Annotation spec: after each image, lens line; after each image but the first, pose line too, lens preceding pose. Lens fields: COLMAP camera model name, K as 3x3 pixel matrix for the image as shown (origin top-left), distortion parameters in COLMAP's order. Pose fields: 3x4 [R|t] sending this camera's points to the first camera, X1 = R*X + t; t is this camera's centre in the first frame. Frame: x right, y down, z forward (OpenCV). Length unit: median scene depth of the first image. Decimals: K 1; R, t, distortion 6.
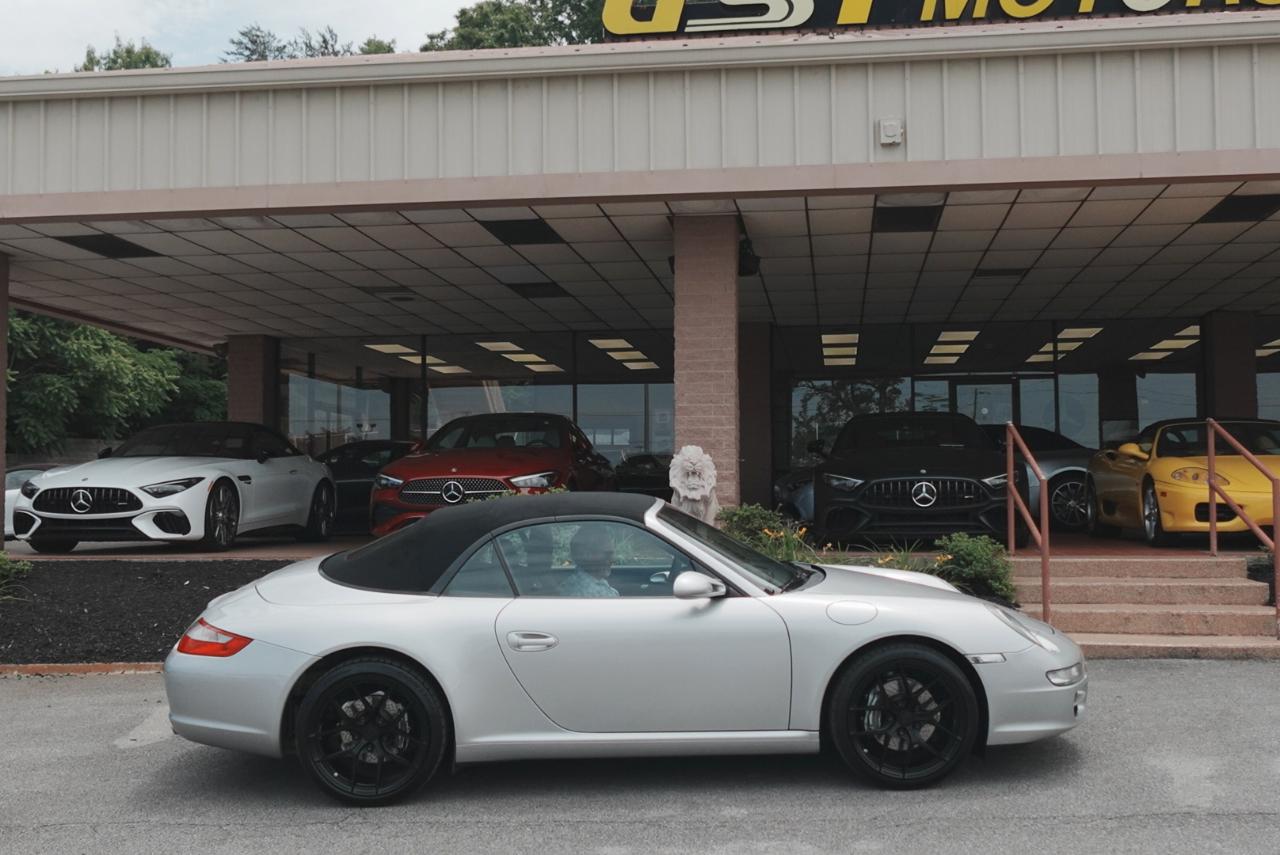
lens RADIAL K [[1451.1, 0, 640.0], [0, 1451.1, 427.5], [0, 0, 1]] dist [-0.015648, 0.033858]
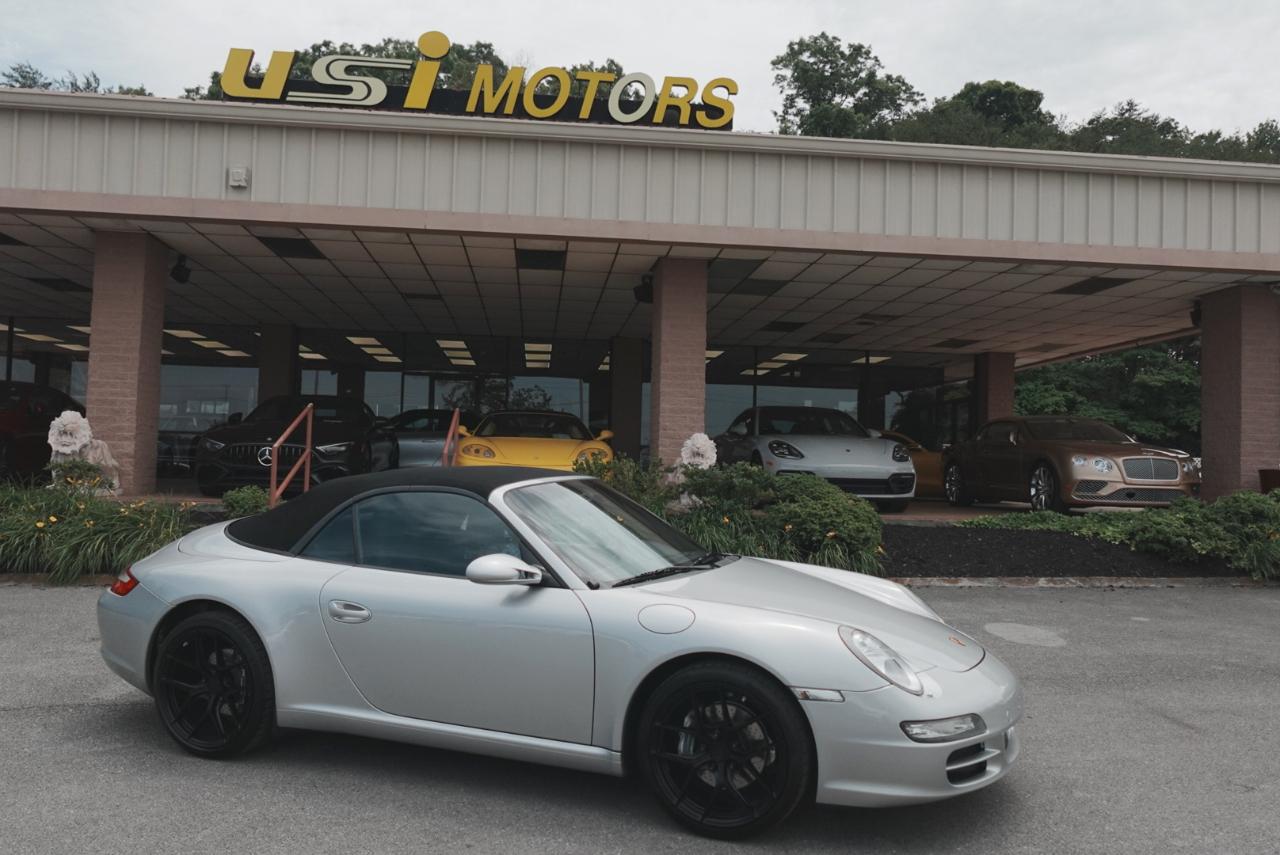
lens RADIAL K [[1054.6, 0, 640.0], [0, 1054.6, 427.5], [0, 0, 1]] dist [-0.008982, 0.014206]
pose [[0.971778, 0.043664, 0.231822, 0.281264], [-0.047167, 0.998841, 0.009585, -0.004978], [-0.231135, -0.020249, 0.972711, -0.006951]]
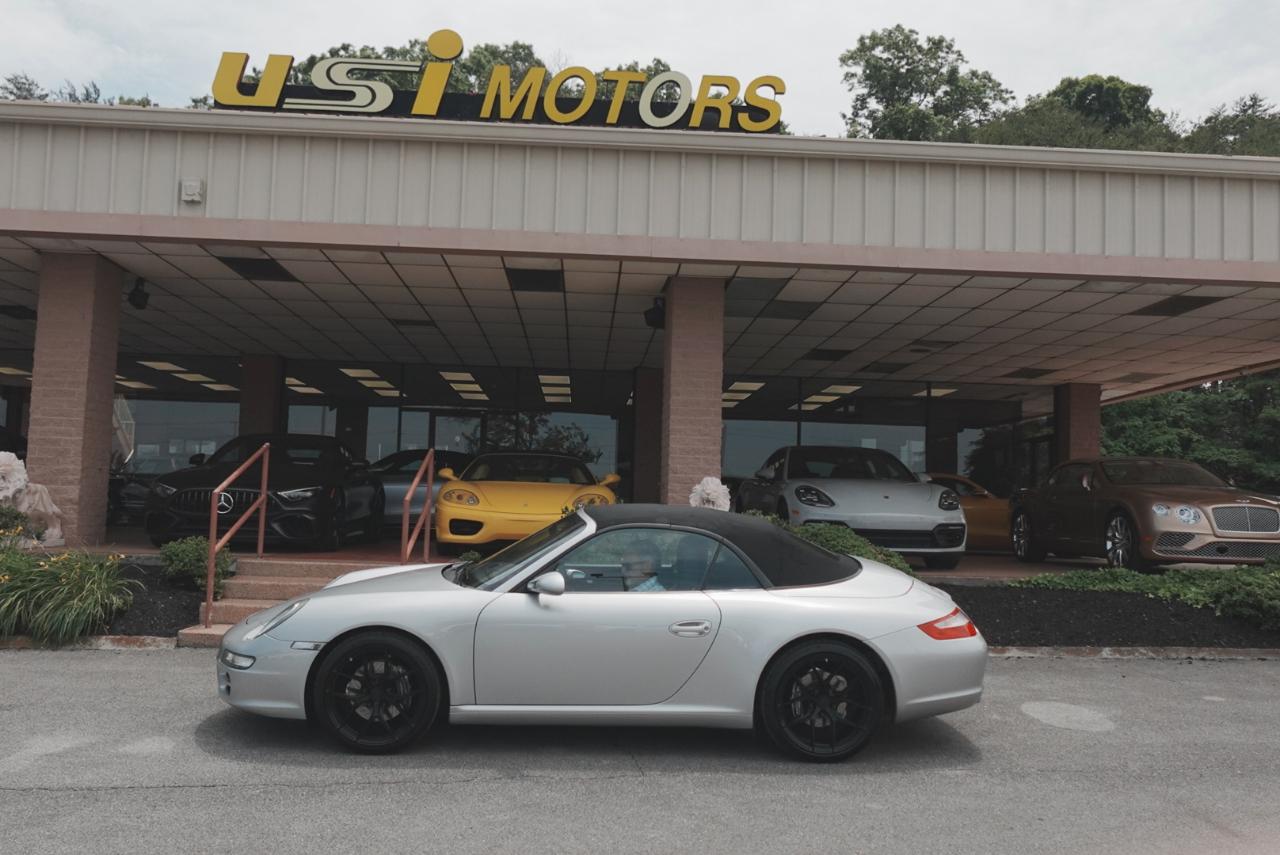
lens RADIAL K [[1188.5, 0, 640.0], [0, 1188.5, 427.5], [0, 0, 1]] dist [-0.008605, 0.013842]
pose [[0.982147, 0.050436, 0.181229, 0.325980], [-0.046944, 0.998621, -0.023511, -0.007417], [-0.182164, 0.014583, 0.983160, -0.002559]]
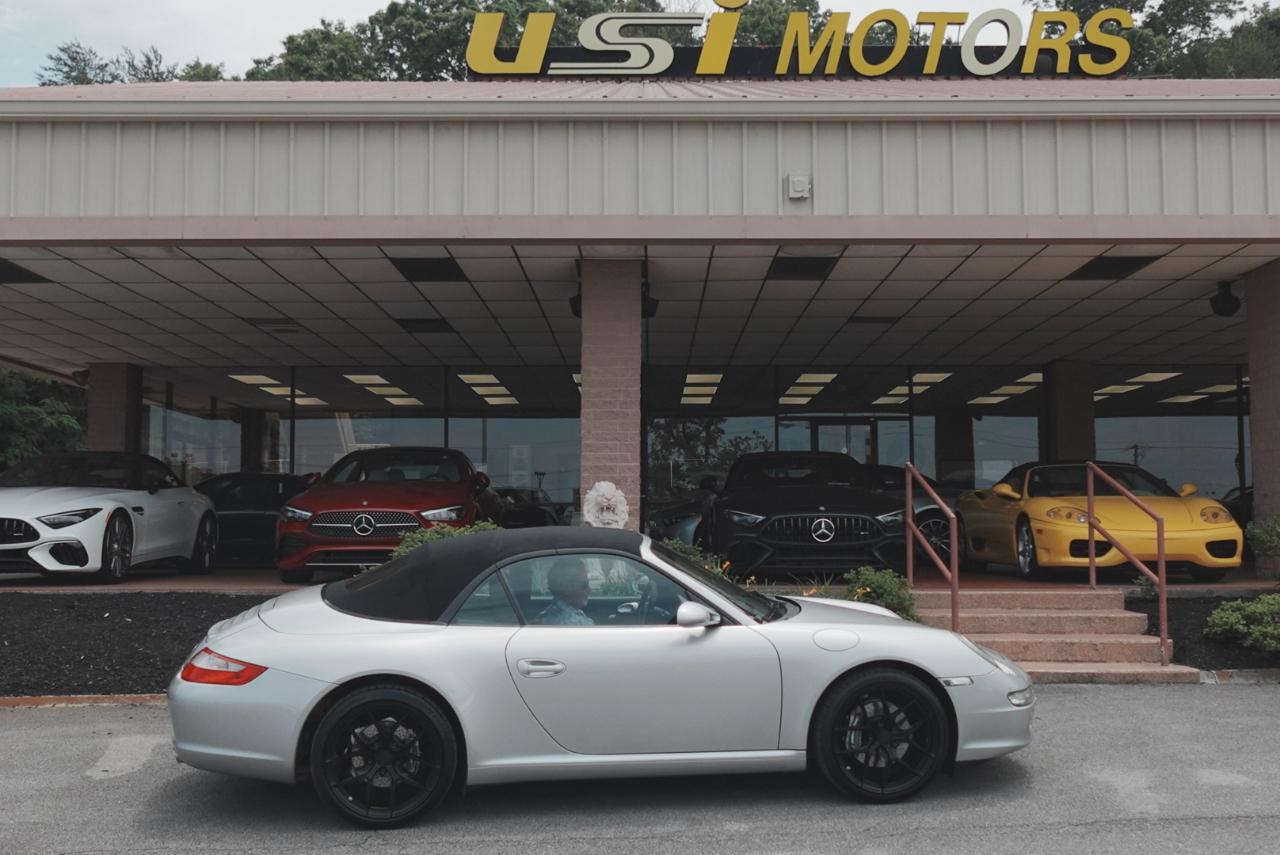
lens RADIAL K [[1451.1, 0, 640.0], [0, 1451.1, 427.5], [0, 0, 1]] dist [-0.015648, 0.033858]
pose [[0.991519, 0.015568, 0.129024, -0.067909], [-0.012491, 0.999619, -0.024622, -0.000905], [-0.129358, 0.022801, 0.991336, -0.026664]]
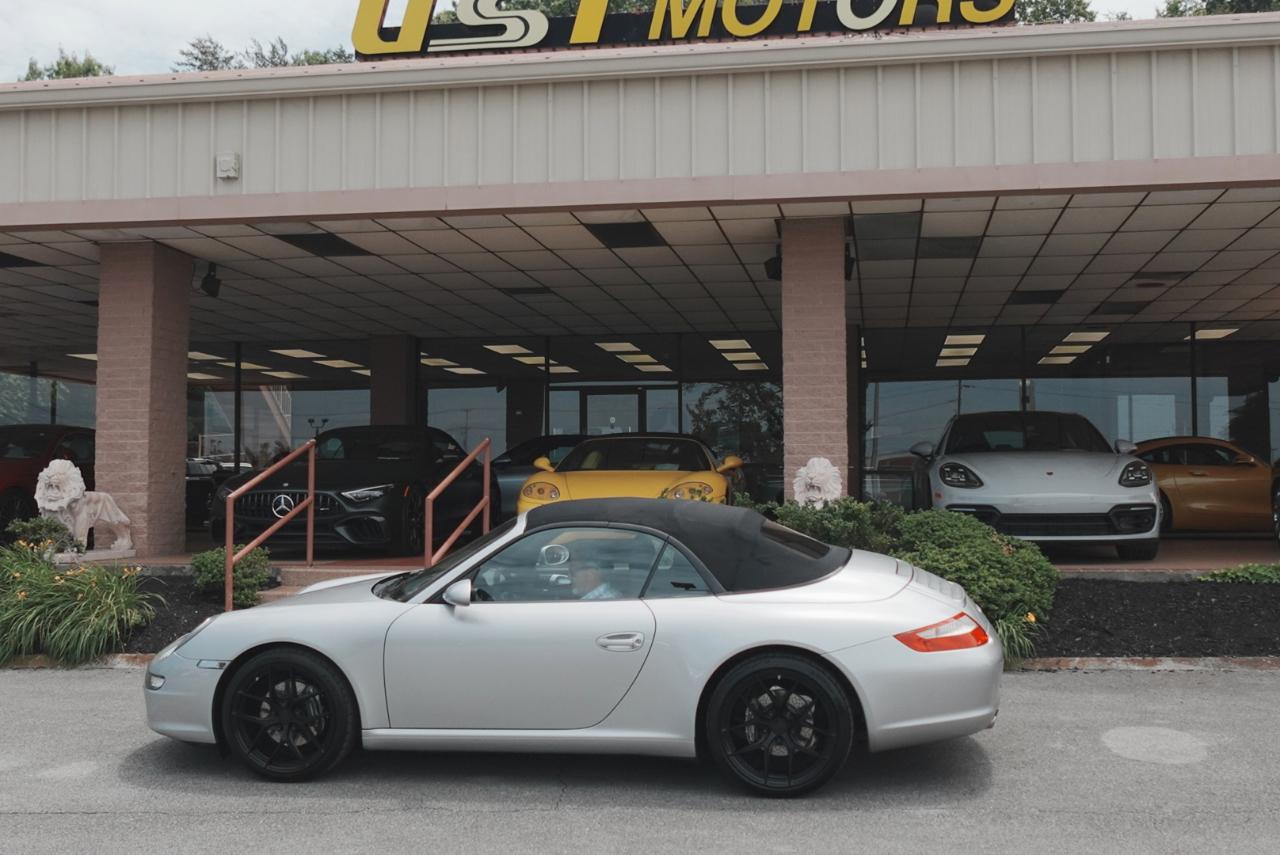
lens RADIAL K [[1422.0, 0, 640.0], [0, 1422.0, 427.5], [0, 0, 1]] dist [-0.013077, 0.005856]
pose [[0.999454, 0.003778, -0.032810, 0.457850], [-0.003671, 0.999988, 0.003299, -0.015053], [0.032822, -0.003177, 0.999456, -0.029294]]
